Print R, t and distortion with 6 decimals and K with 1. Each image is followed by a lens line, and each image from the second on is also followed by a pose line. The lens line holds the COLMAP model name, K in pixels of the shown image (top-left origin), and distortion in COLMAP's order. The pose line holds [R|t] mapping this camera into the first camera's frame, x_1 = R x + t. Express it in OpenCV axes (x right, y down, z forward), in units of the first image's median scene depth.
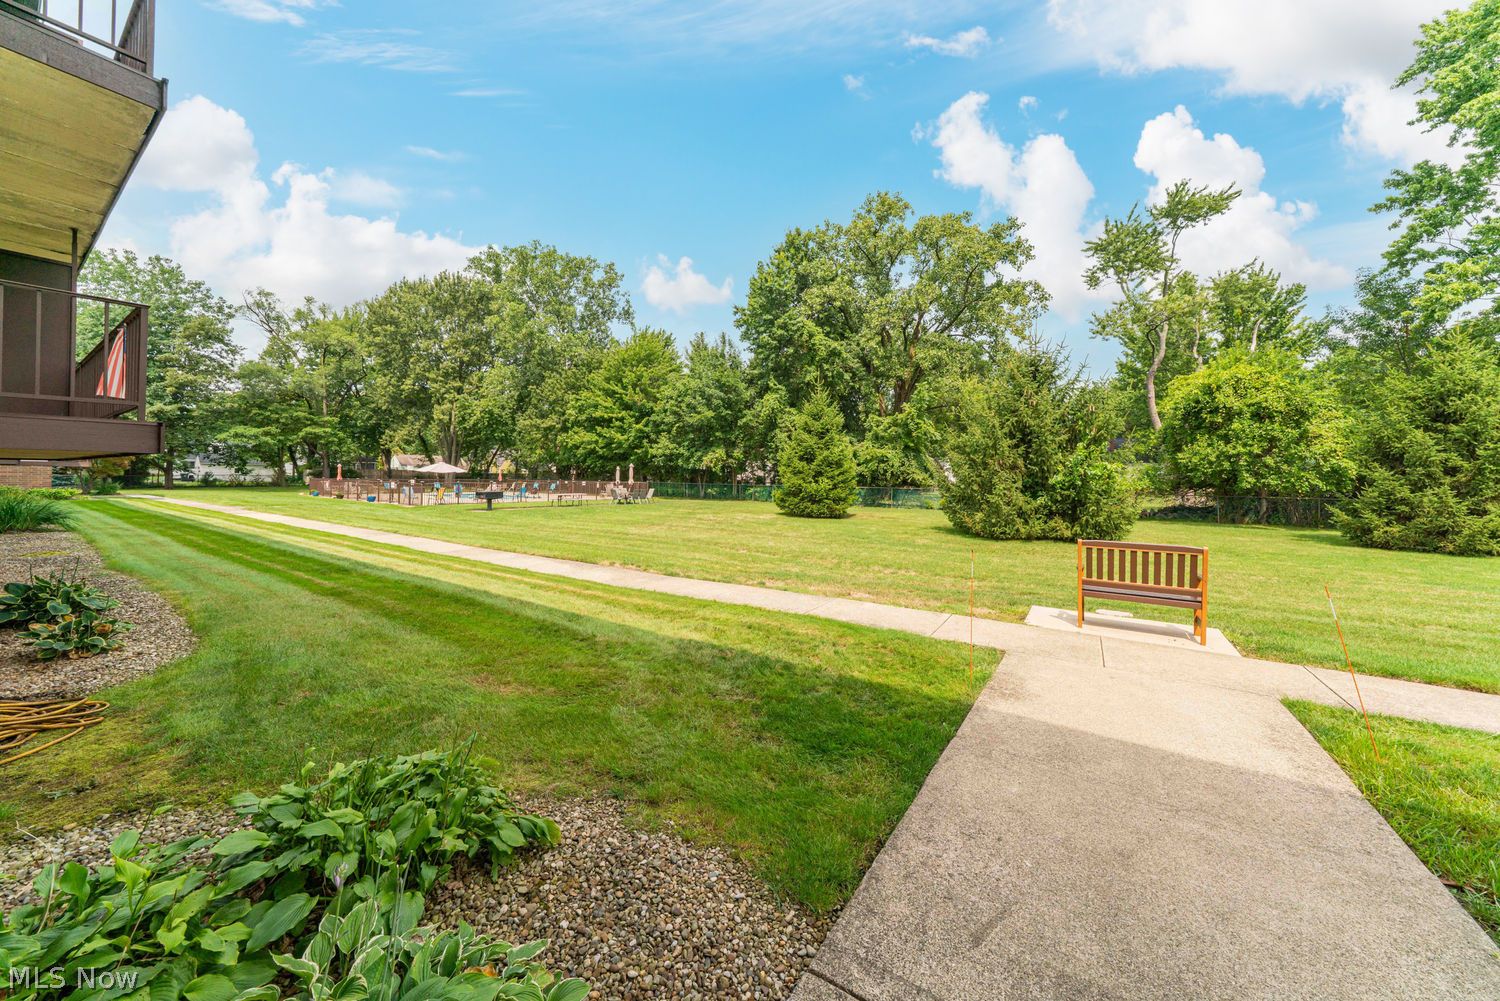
lens RADIAL K [[505.3, 0, 749.3], [0, 505.3, 483.2], [0, 0, 1]] dist [0.000903, 0.000051]
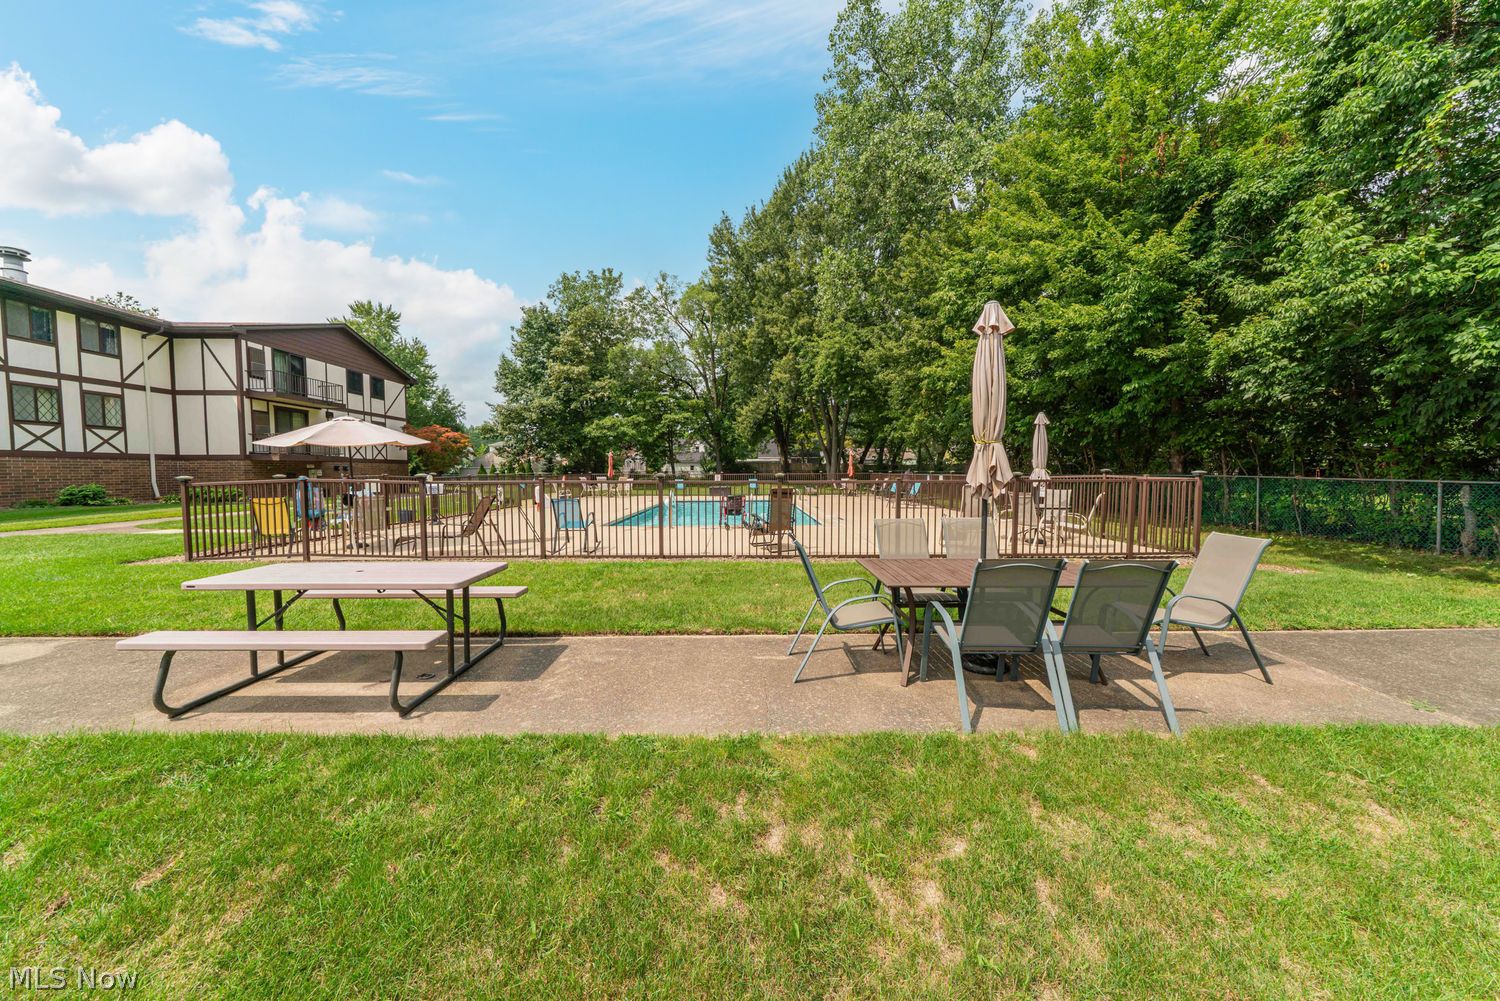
lens RADIAL K [[502.3, 0, 750.0], [0, 502.3, 500.5], [0, 0, 1]] dist [-0.000182, -0.000016]
pose [[0.581535, 0.032358, -0.812877, -0.129722], [-0.002722, 0.999280, 0.037831, 0.001551], [0.813517, -0.019787, 0.581205, 0.682338]]
